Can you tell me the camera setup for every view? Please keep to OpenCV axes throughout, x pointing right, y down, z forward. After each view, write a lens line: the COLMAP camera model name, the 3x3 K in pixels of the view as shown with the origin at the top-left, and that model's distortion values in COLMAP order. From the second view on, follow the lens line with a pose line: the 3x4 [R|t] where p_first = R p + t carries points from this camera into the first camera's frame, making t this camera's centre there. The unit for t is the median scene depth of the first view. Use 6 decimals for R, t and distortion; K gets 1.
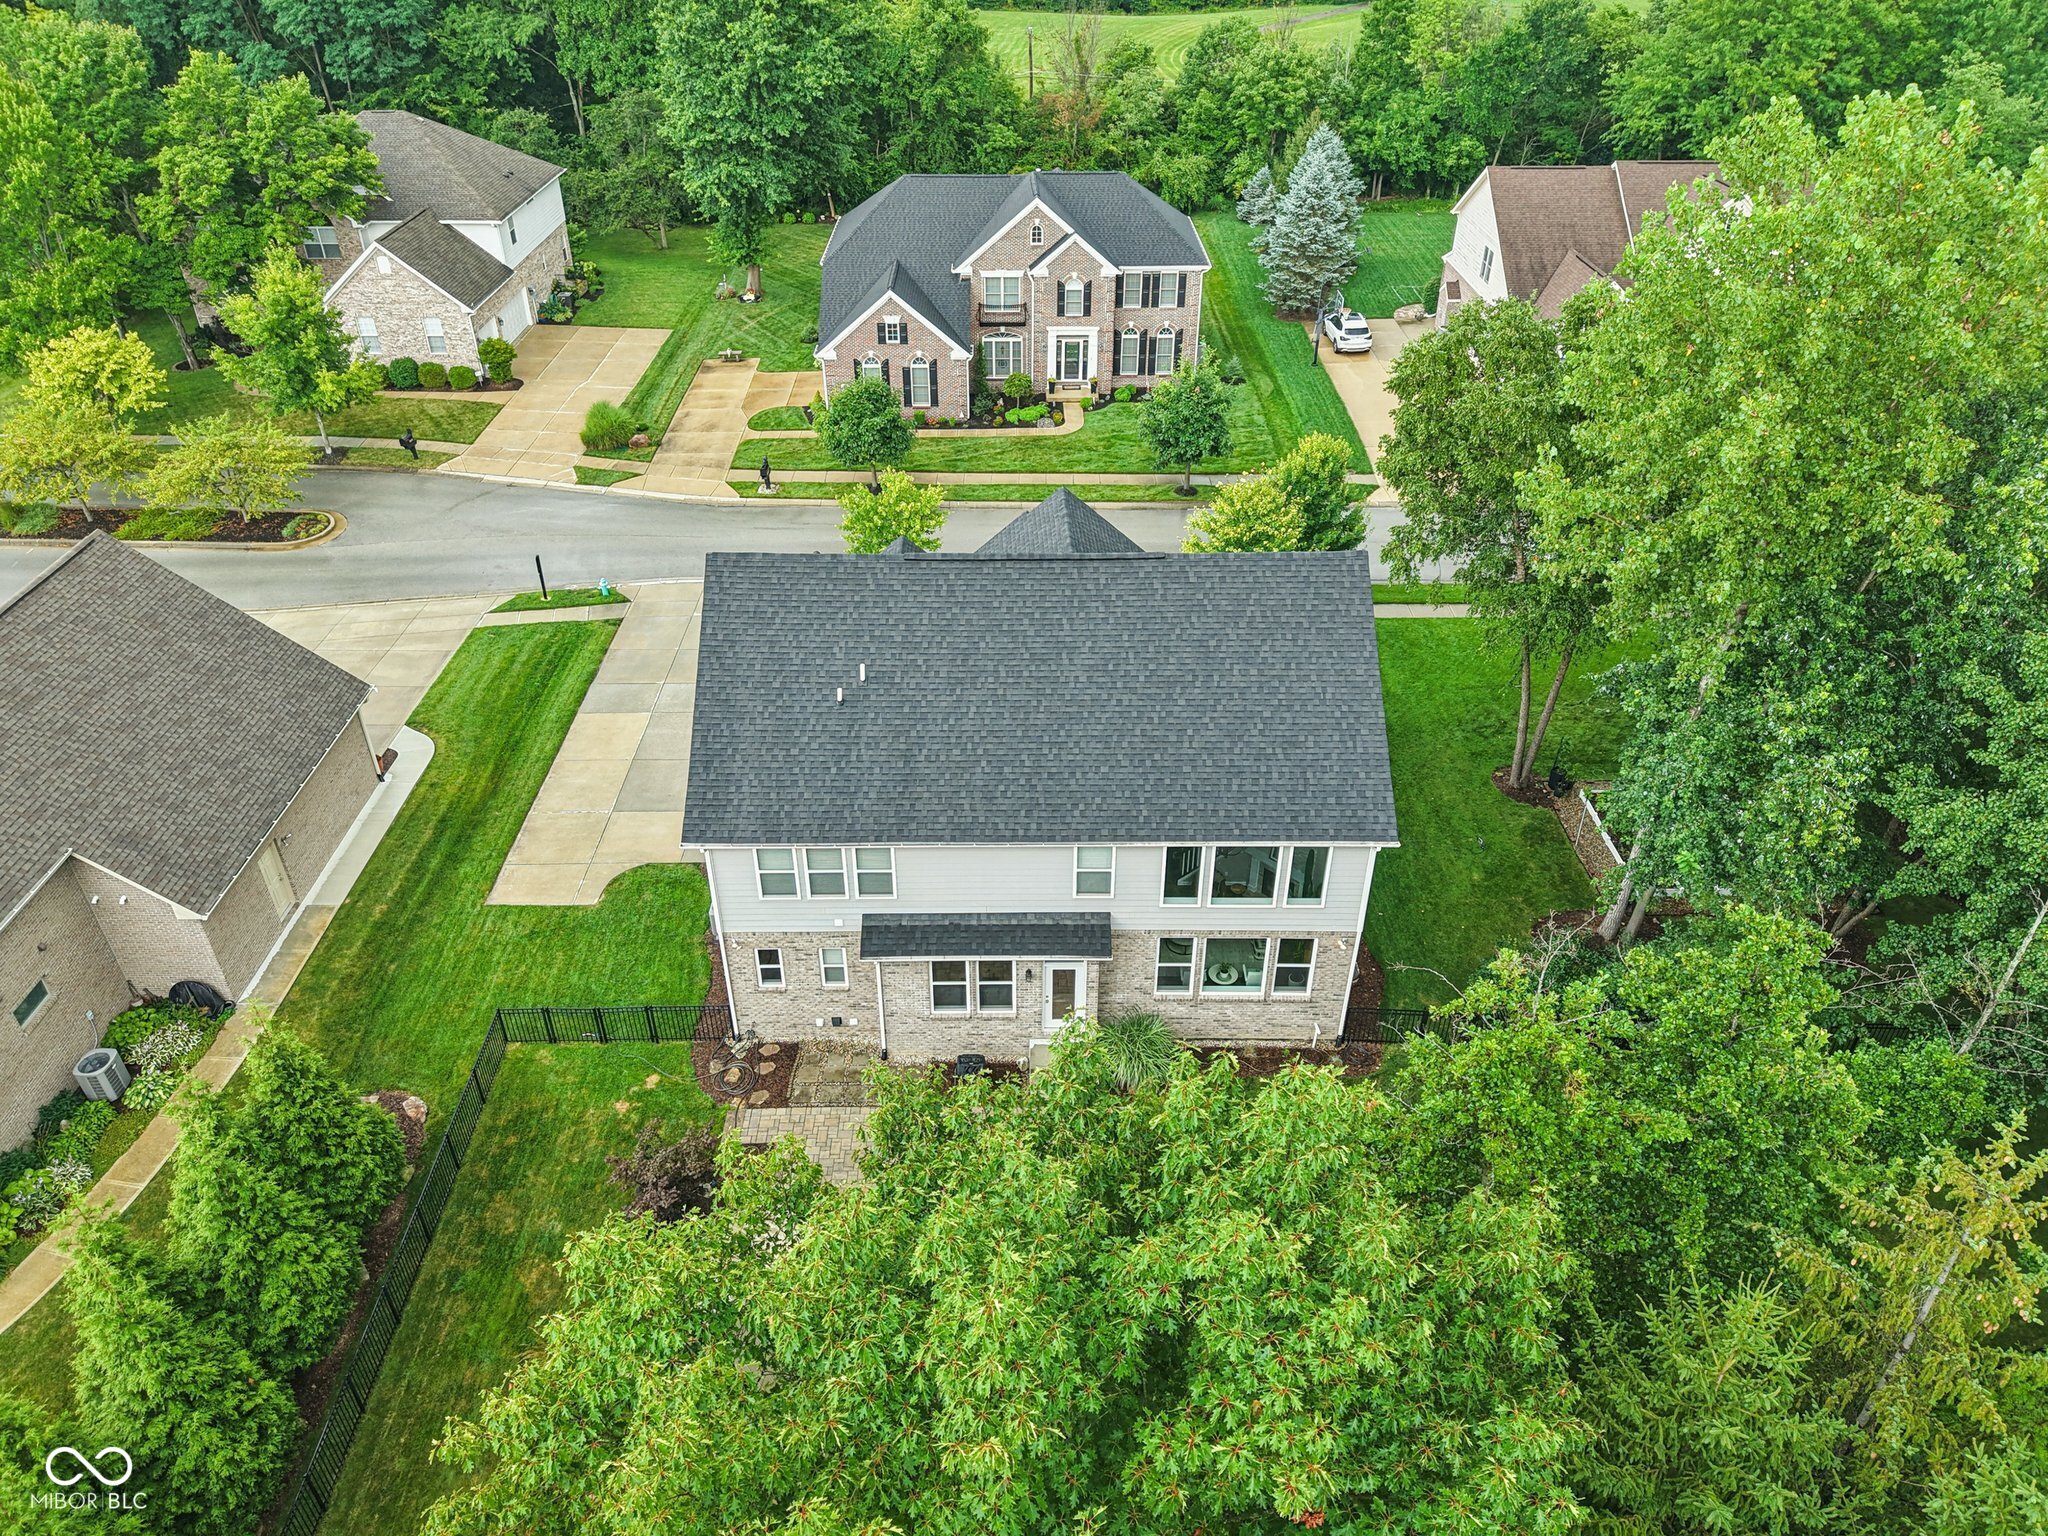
lens RADIAL K [[1385.6, 0, 1025.4], [0, 1385.6, 794.1], [0, 0, 1]] dist [-0.001918, -0.006098]
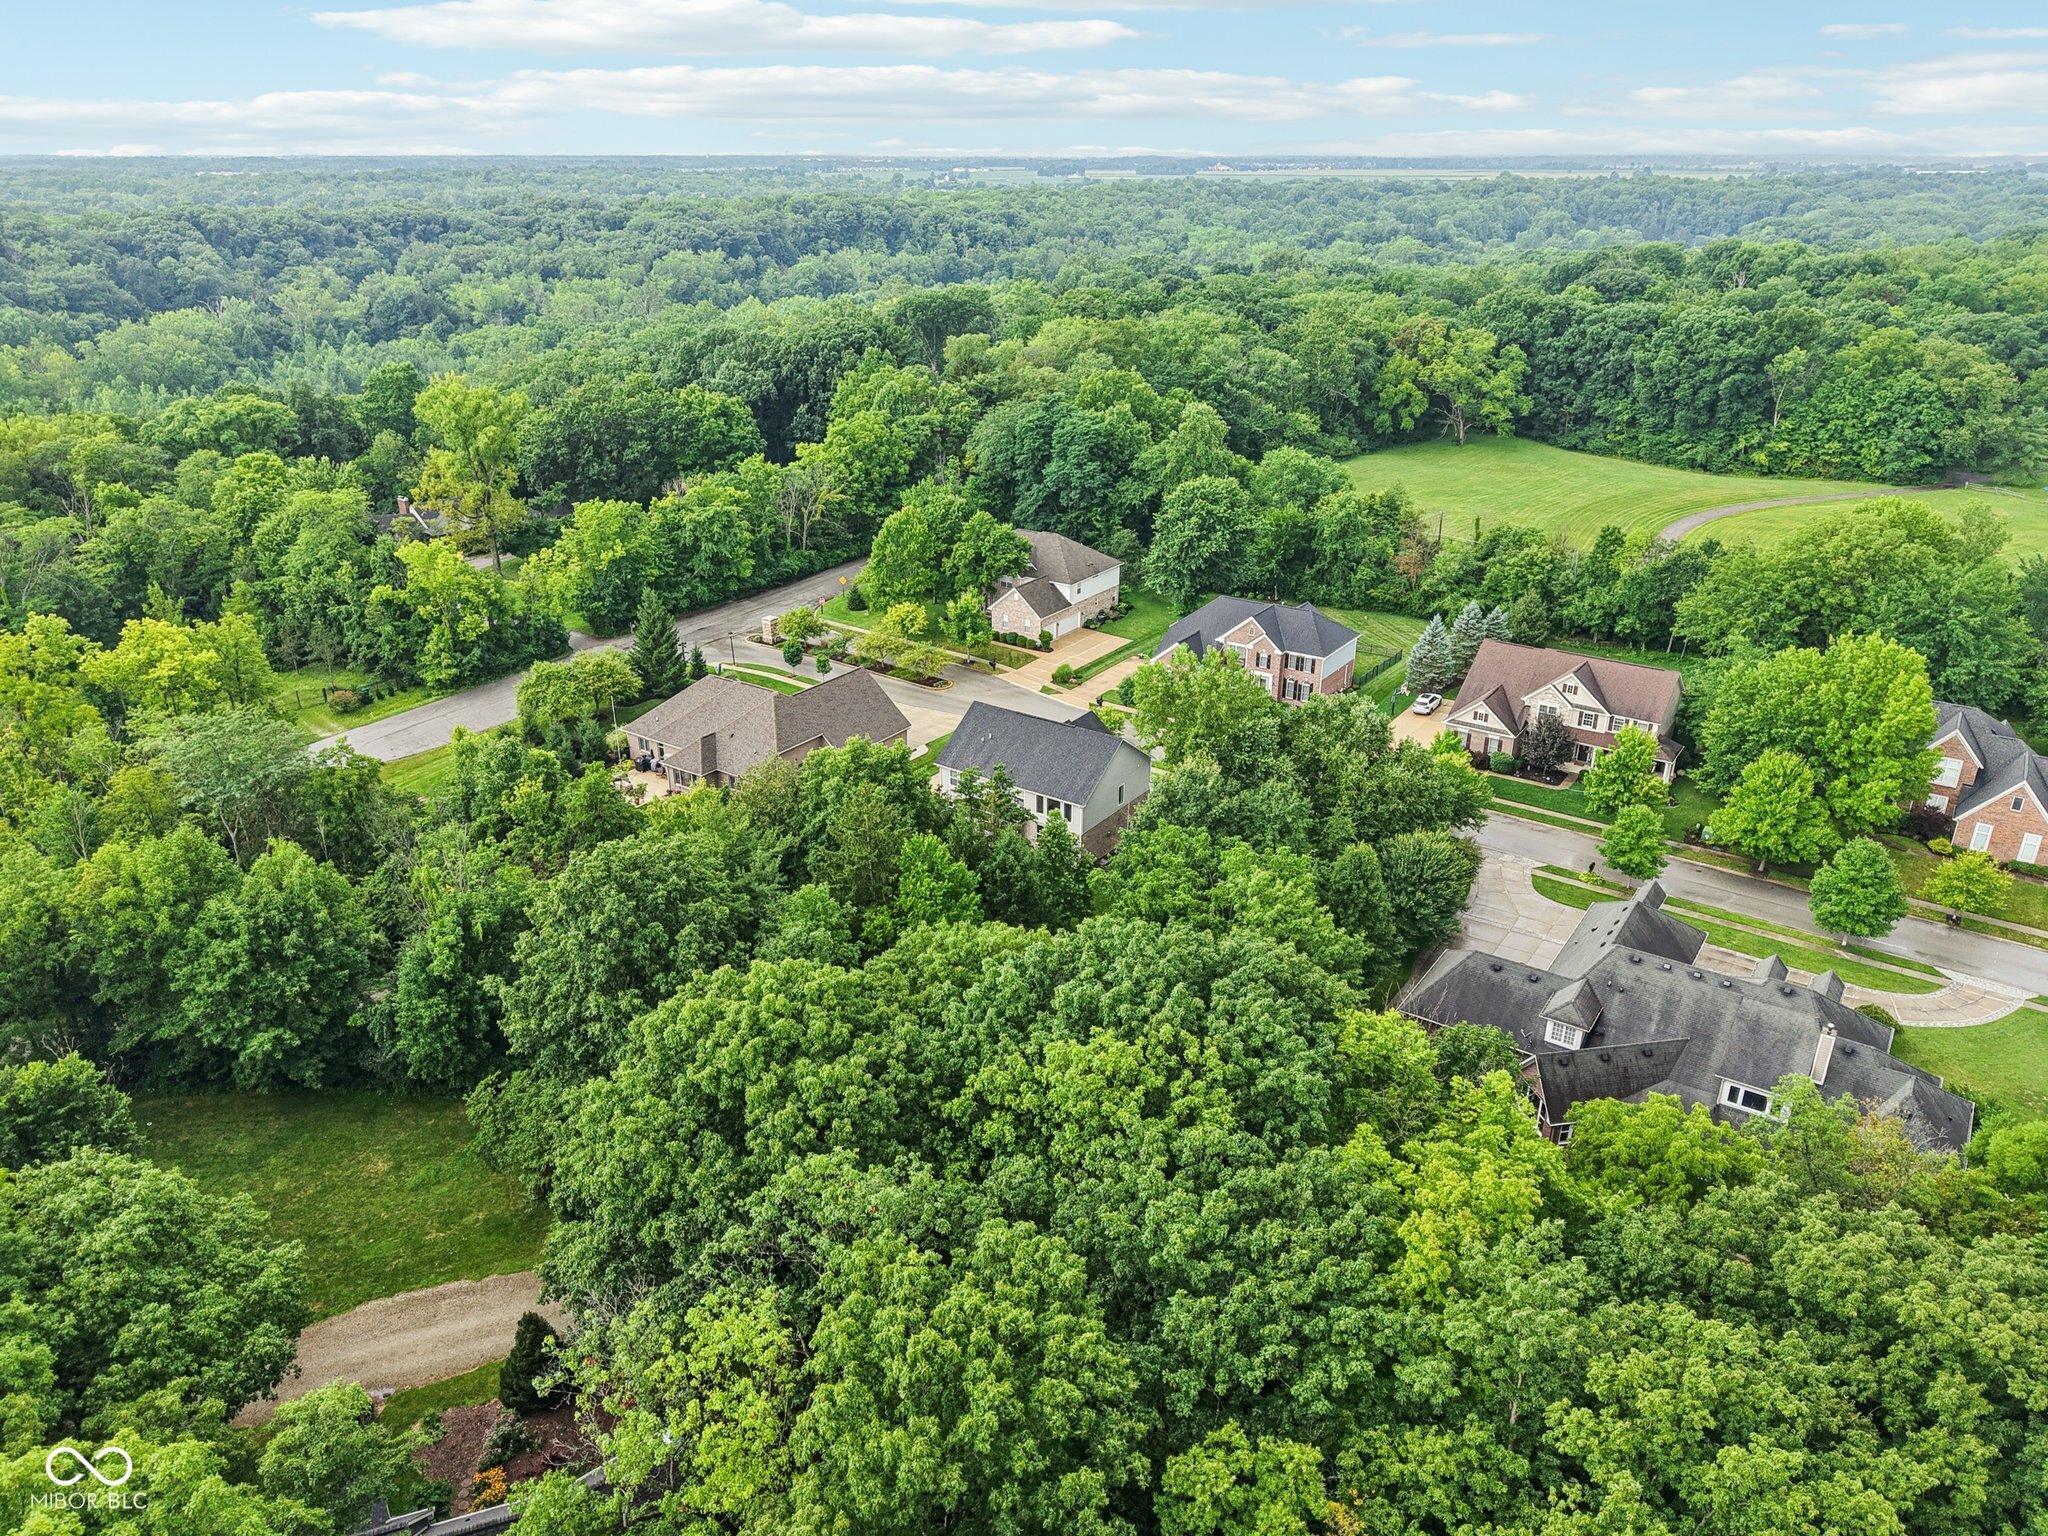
lens RADIAL K [[1385.6, 0, 1025.4], [0, 1385.6, 794.1], [0, 0, 1]] dist [-0.001918, -0.006098]
pose [[0.820639, 0.237392, -0.519804, 0.922827], [-0.331832, 0.938516, -0.095263, 0.183761], [0.465230, 0.250664, 0.848957, -1.013865]]
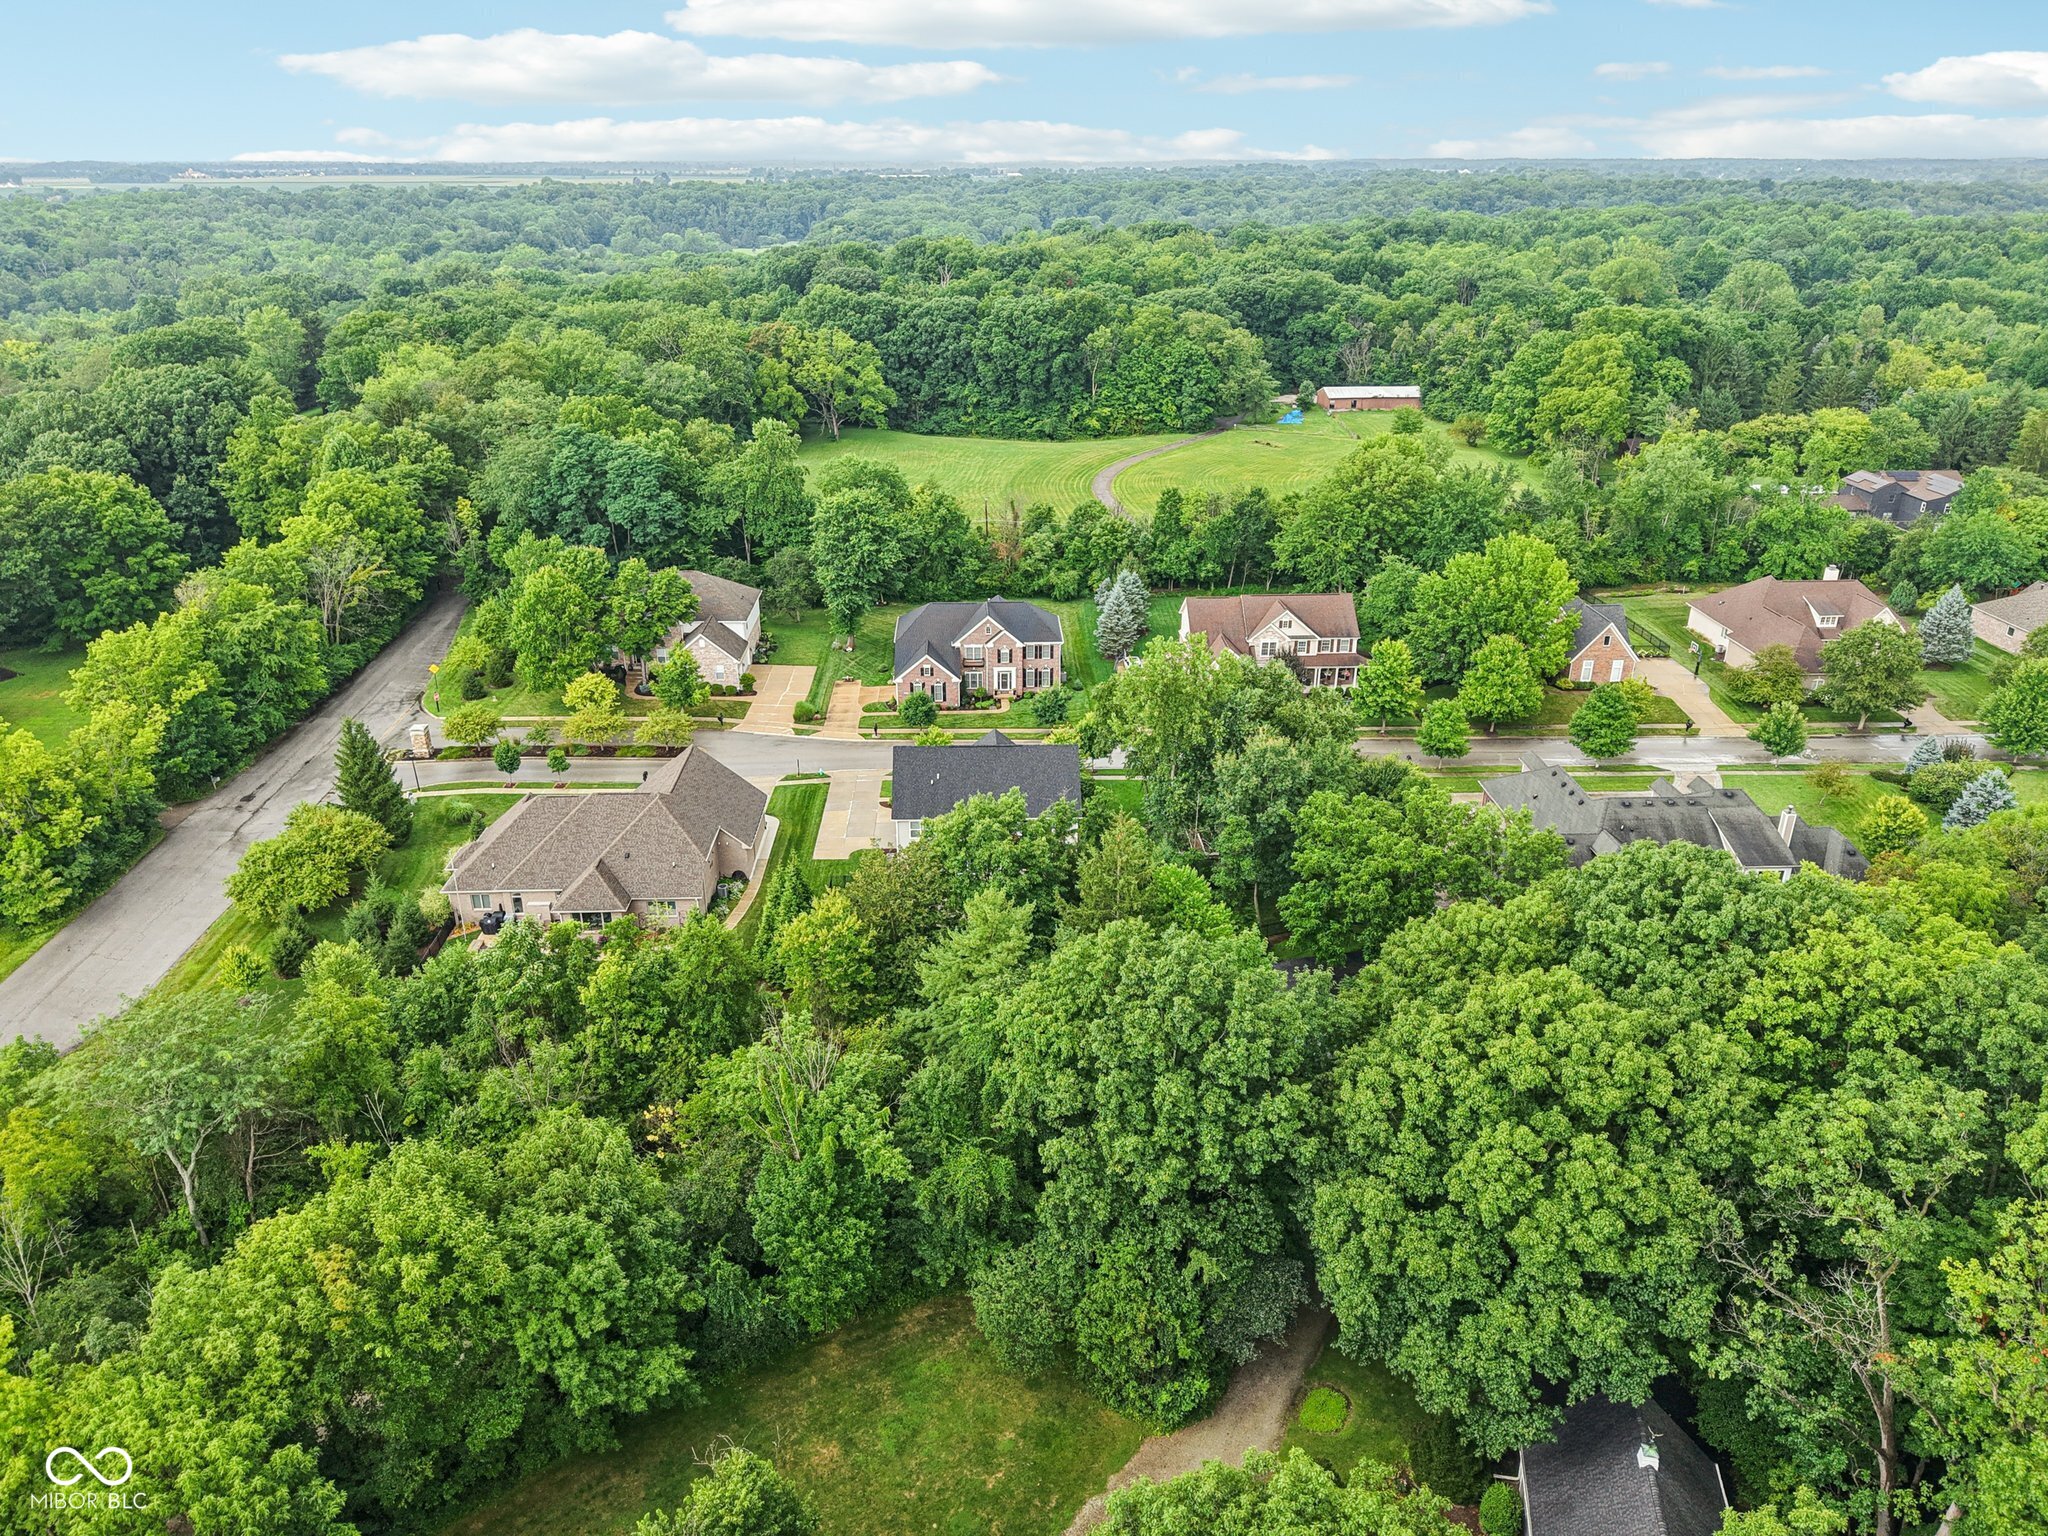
lens RADIAL K [[1368.9, 0, 1024.0], [0, 1368.9, 768.0], [0, 0, 1]] dist [0.140483, -0.317510]
pose [[0.999650, -0.010214, 0.024406, 0.009253], [0.015125, 0.977496, -0.210410, 0.303315], [-0.021708, 0.210705, 0.977309, -1.181995]]
